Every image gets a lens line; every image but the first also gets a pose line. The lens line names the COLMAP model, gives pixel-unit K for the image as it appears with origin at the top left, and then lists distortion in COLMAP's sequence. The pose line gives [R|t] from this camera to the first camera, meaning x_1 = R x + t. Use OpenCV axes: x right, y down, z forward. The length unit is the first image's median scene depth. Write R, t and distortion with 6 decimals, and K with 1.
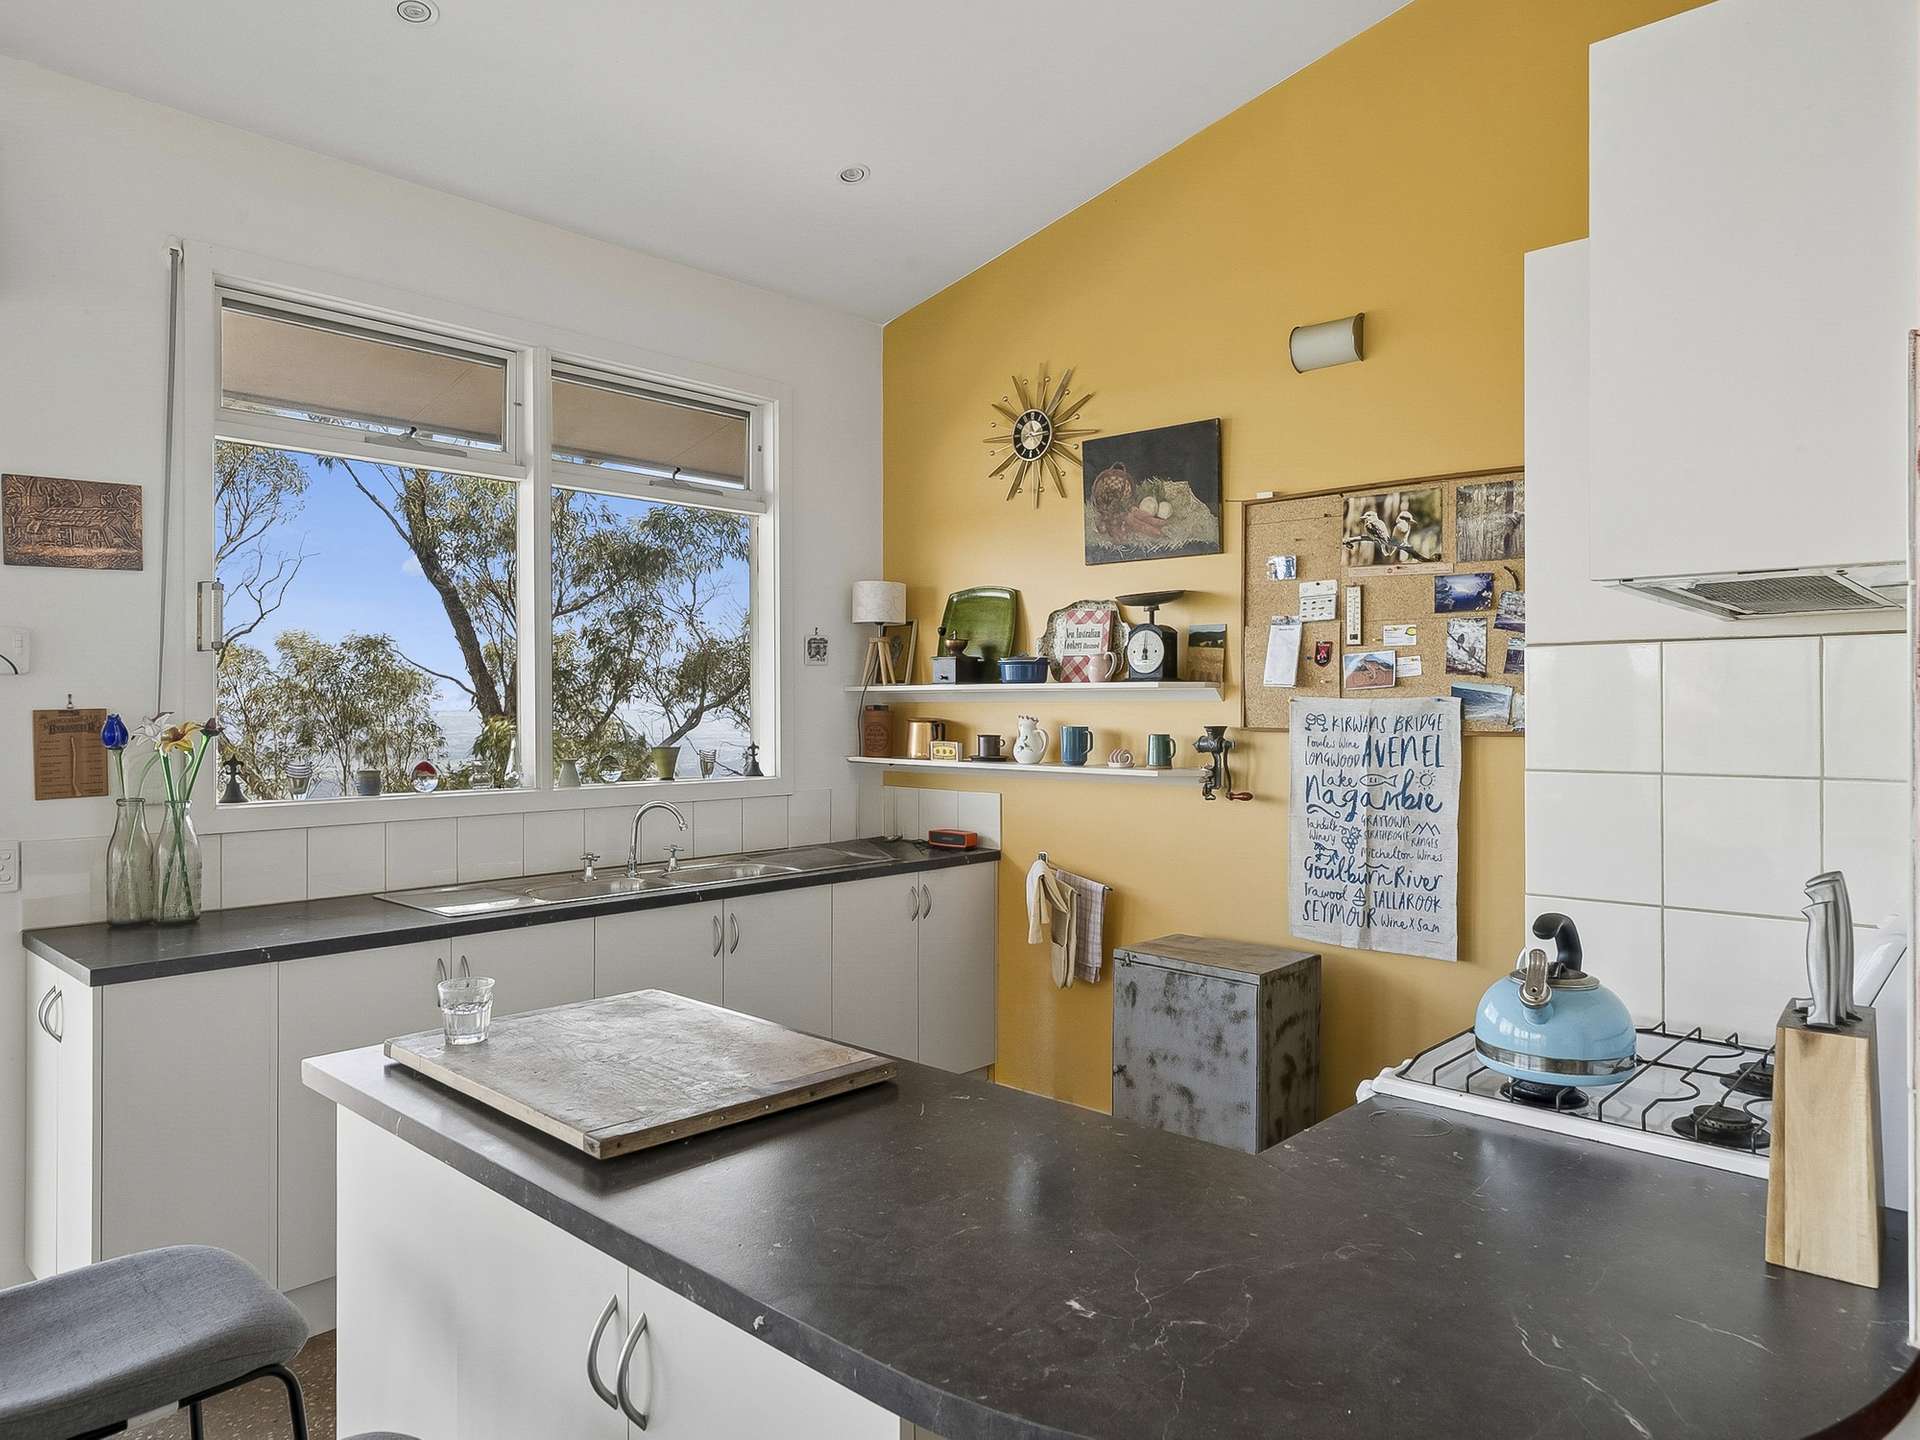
lens RADIAL K [[1259.7, 0, 956.8], [0, 1259.7, 710.4], [0, 0, 1]] dist [0.023264, 0.000915]
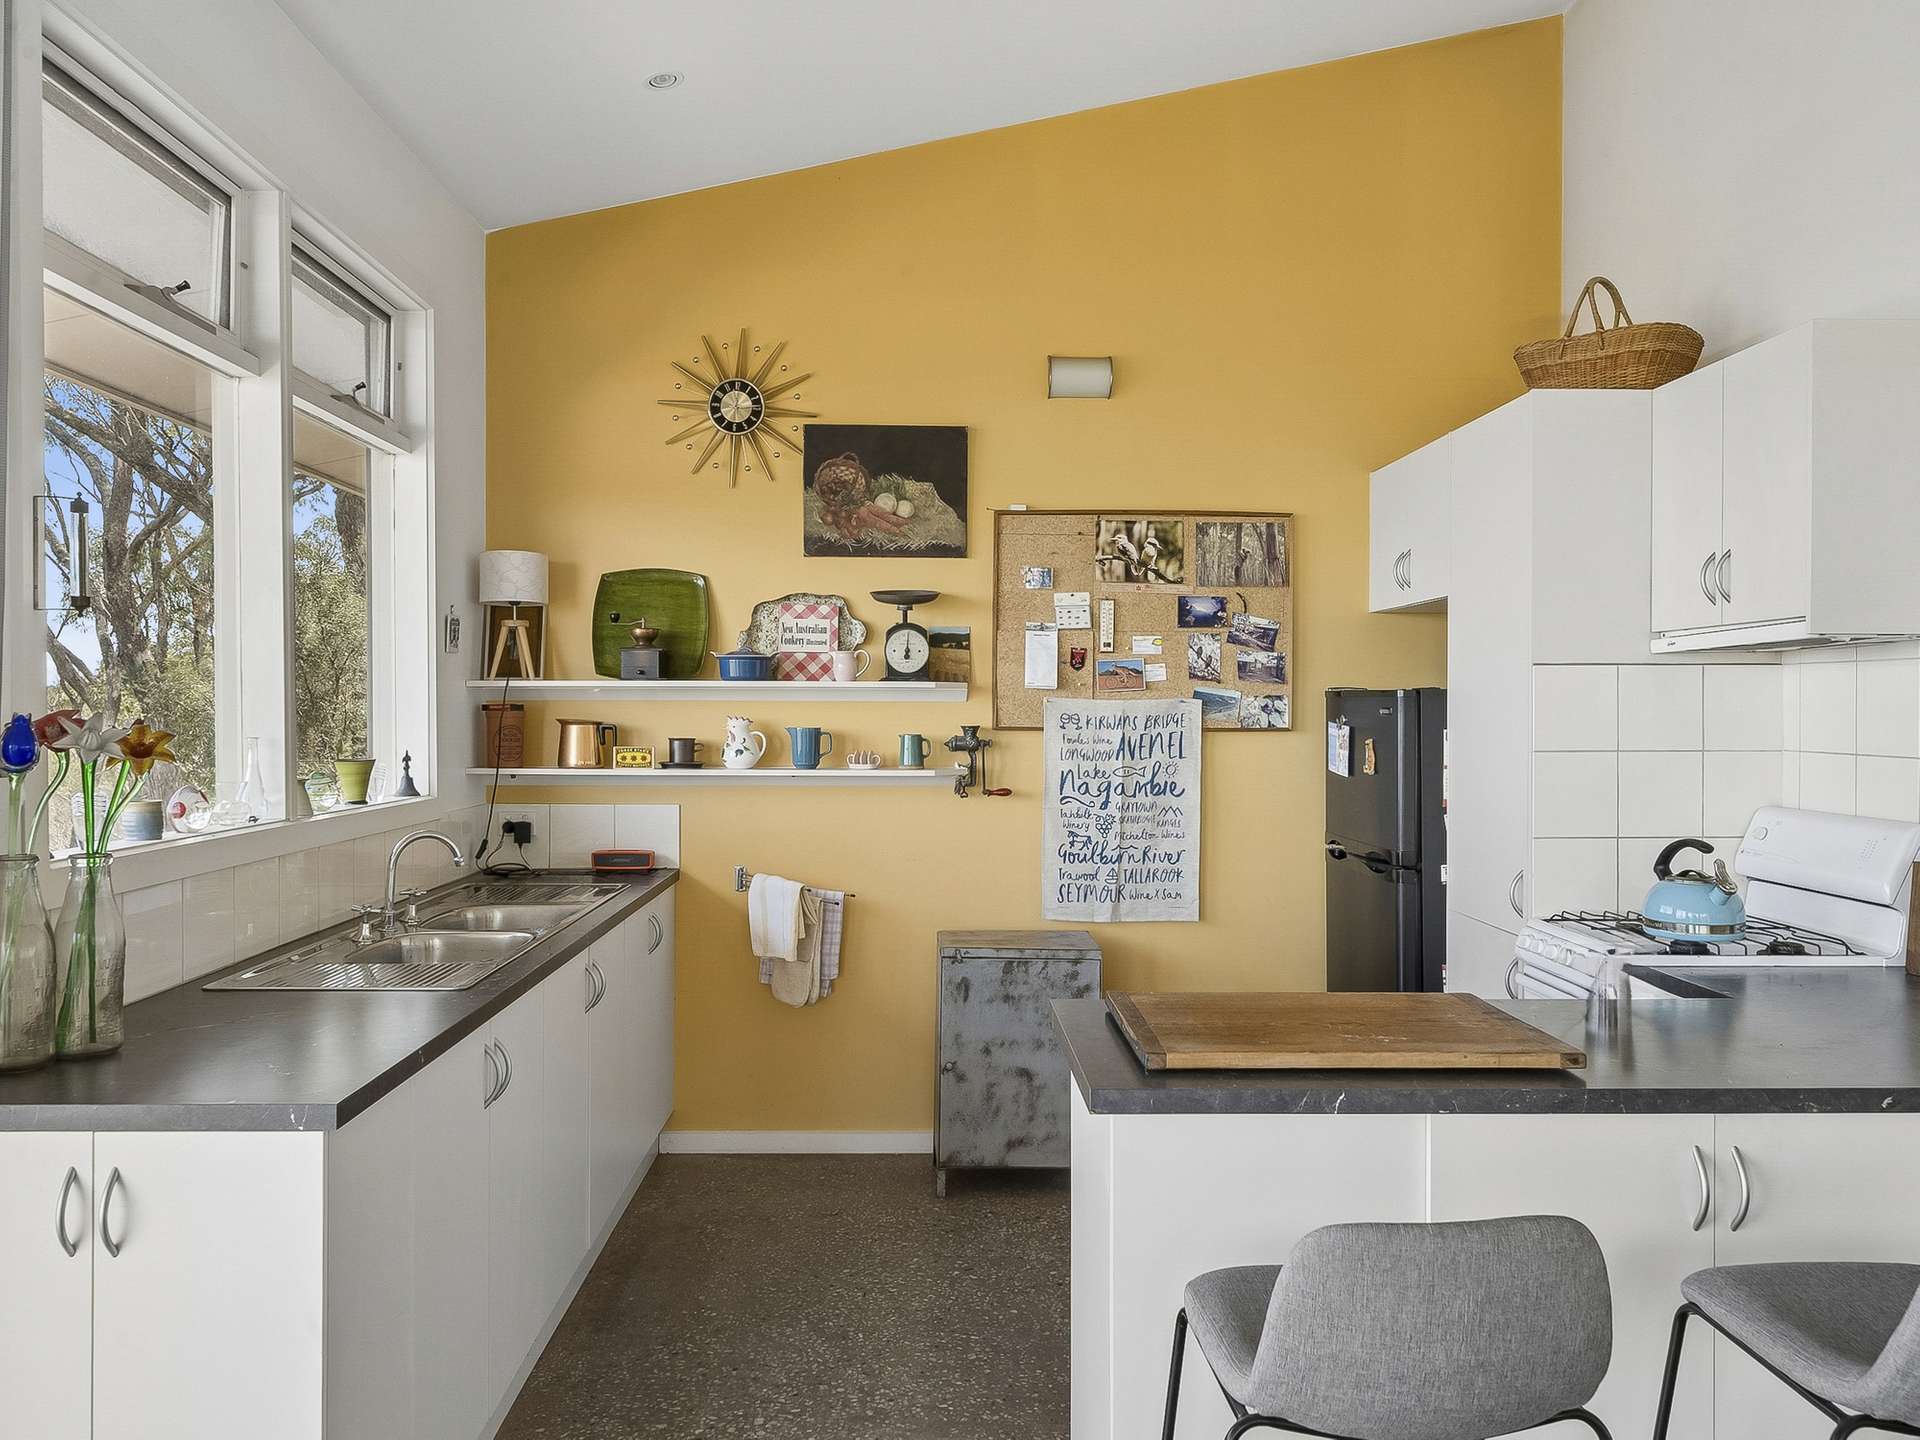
lens RADIAL K [[1478.1, 0, 957.7], [0, 1478.1, 720.9], [0, 0, 1]] dist [0.009925, -0.003453]
pose [[0.710242, -0.004626, 0.703942, -0.675144], [0.000162, 0.999979, 0.006408, 0.000893], [-0.703958, -0.004437, 0.710228, 0.153939]]
